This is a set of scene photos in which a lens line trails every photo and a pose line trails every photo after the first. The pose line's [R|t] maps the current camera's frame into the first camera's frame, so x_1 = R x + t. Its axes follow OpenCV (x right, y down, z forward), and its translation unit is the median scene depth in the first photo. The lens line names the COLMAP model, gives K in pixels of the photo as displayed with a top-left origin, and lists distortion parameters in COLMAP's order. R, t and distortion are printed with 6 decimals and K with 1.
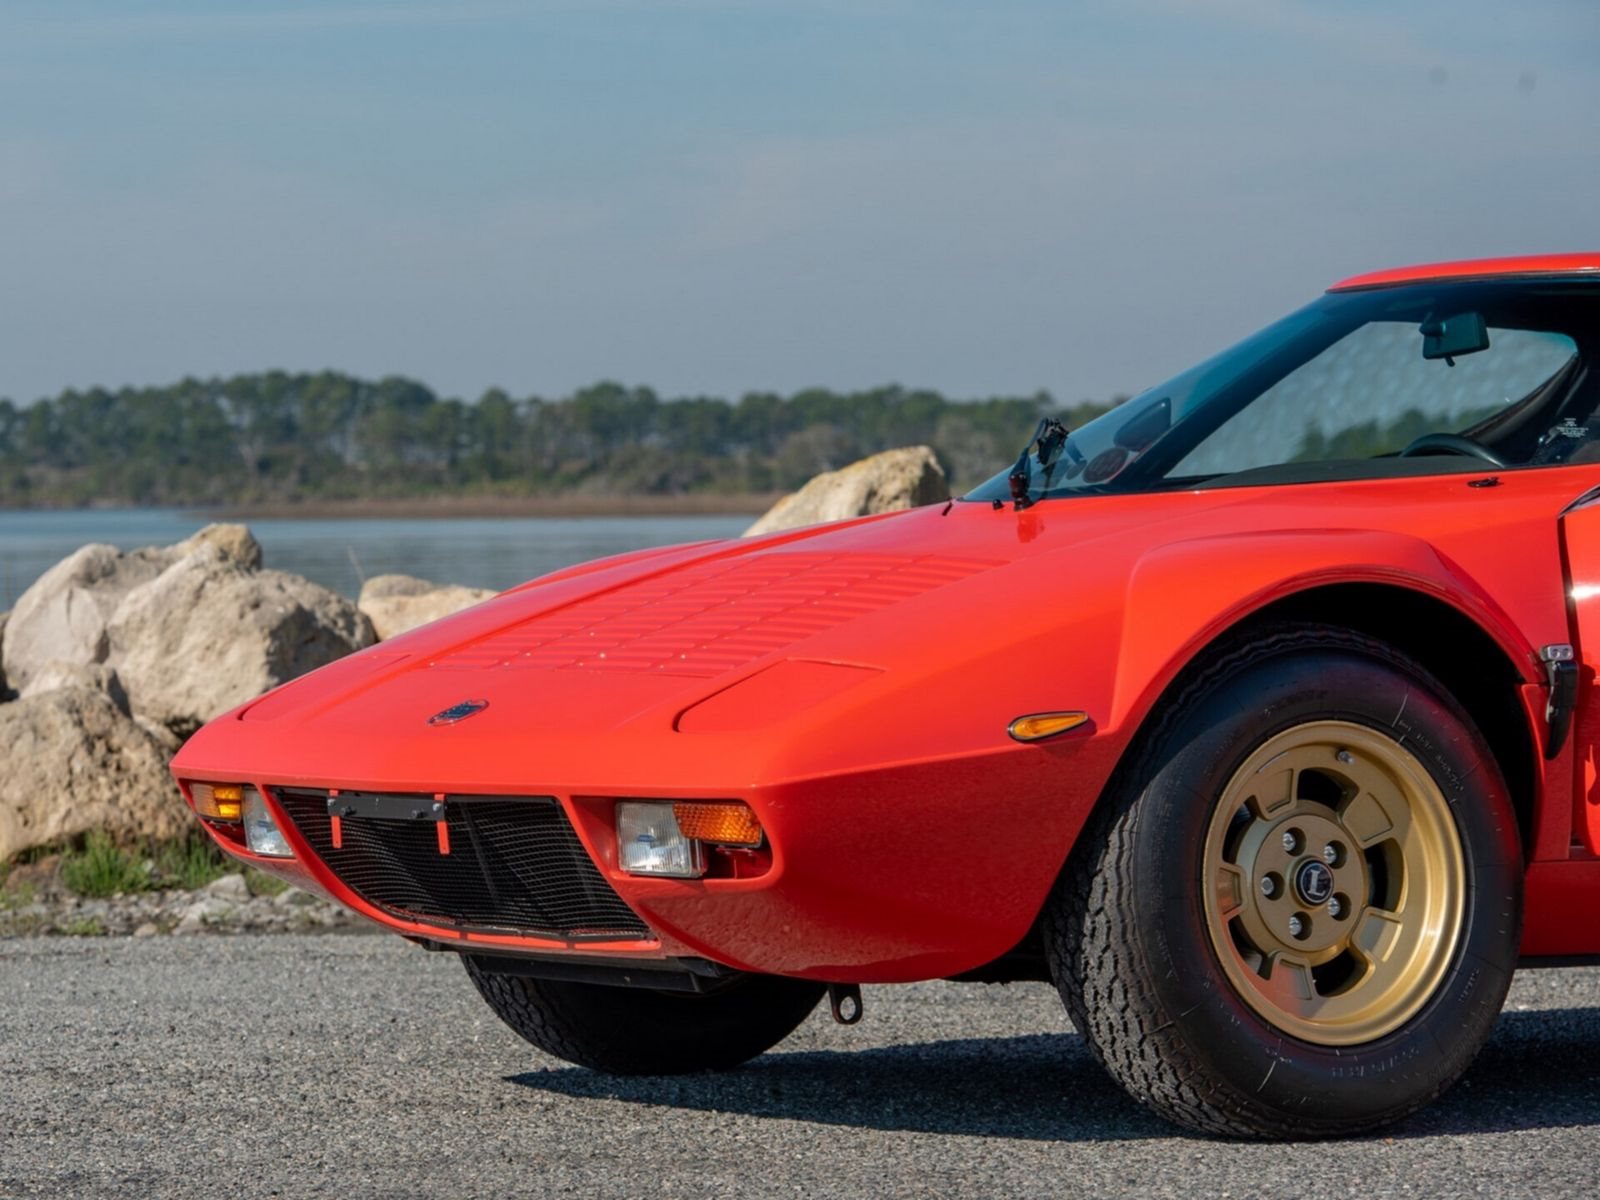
lens RADIAL K [[5487.6, 0, 800.0], [0, 5487.6, 600.0], [0, 0, 1]] dist [0.201875, 0.793149]
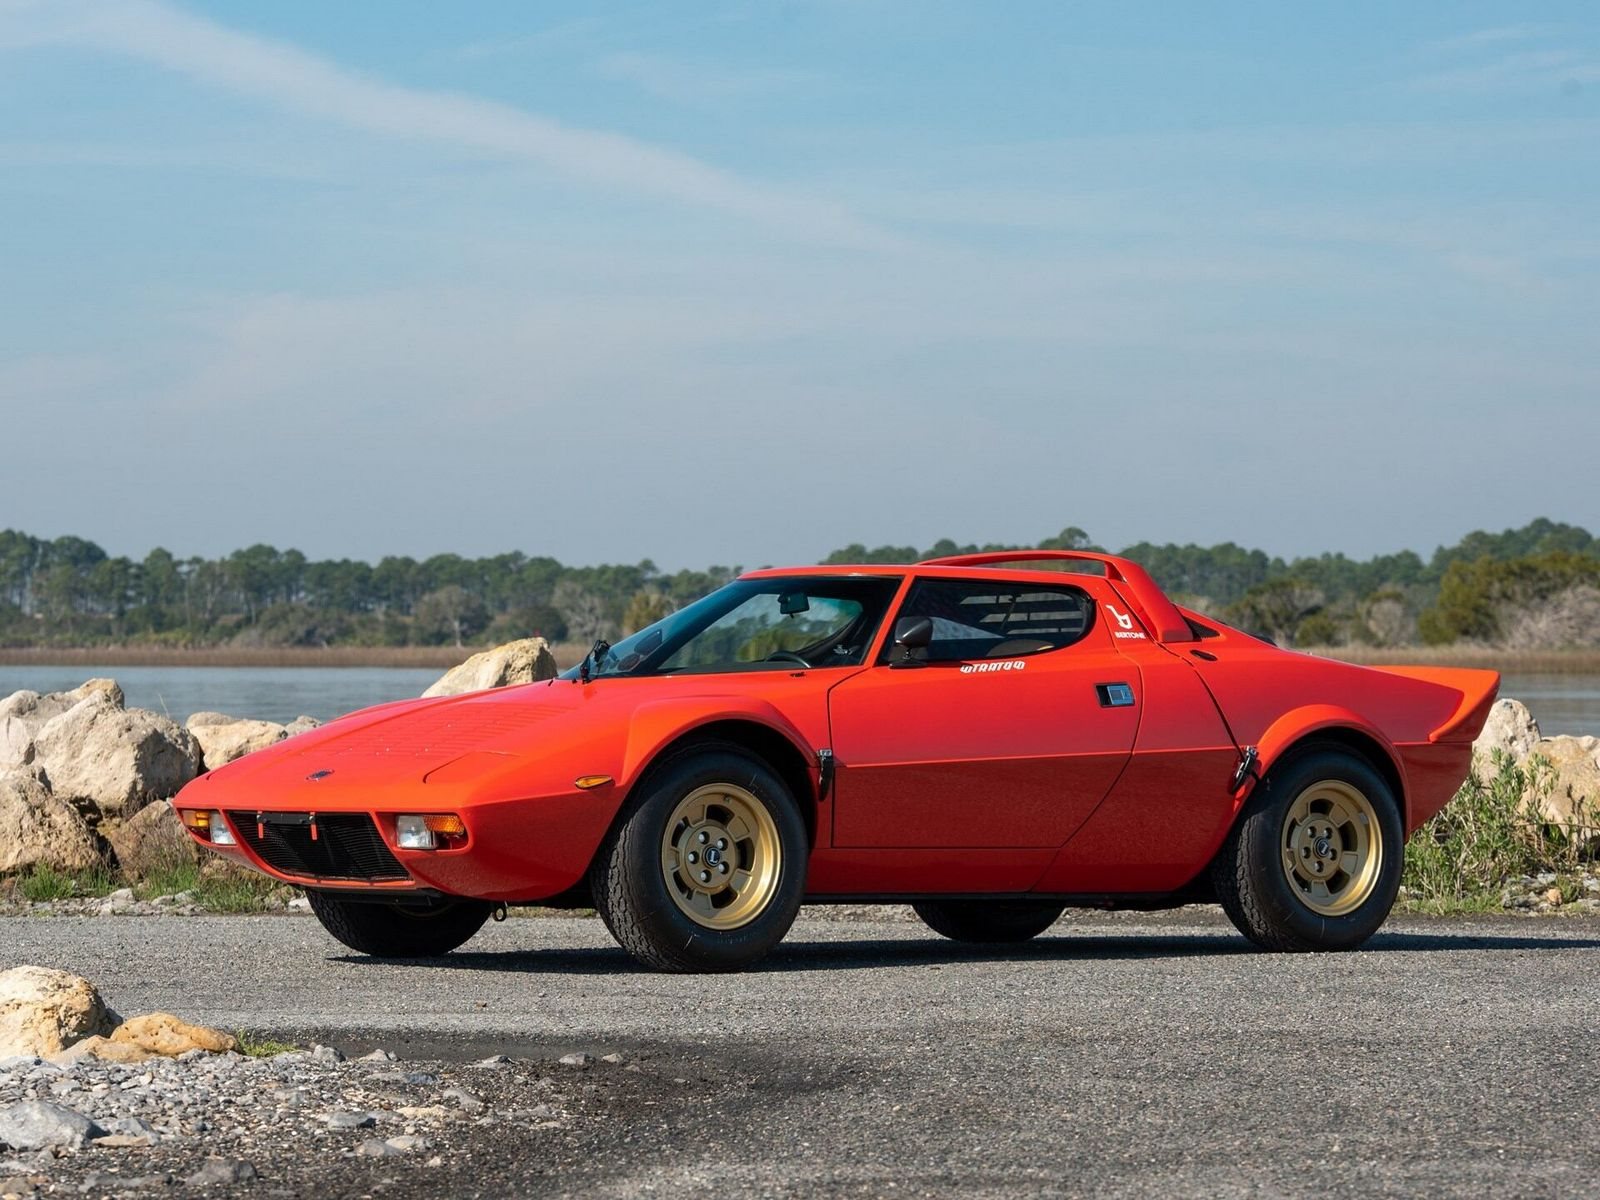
lens RADIAL K [[5487.6, 0, 800.0], [0, 5487.6, 600.0], [0, 0, 1]] dist [0.201875, 0.793149]
pose [[0.997463, 0.016741, 0.069186, -0.014362], [-0.014863, 0.999509, -0.027570, 0.004902], [-0.069614, 0.026472, 0.997223, -0.670630]]
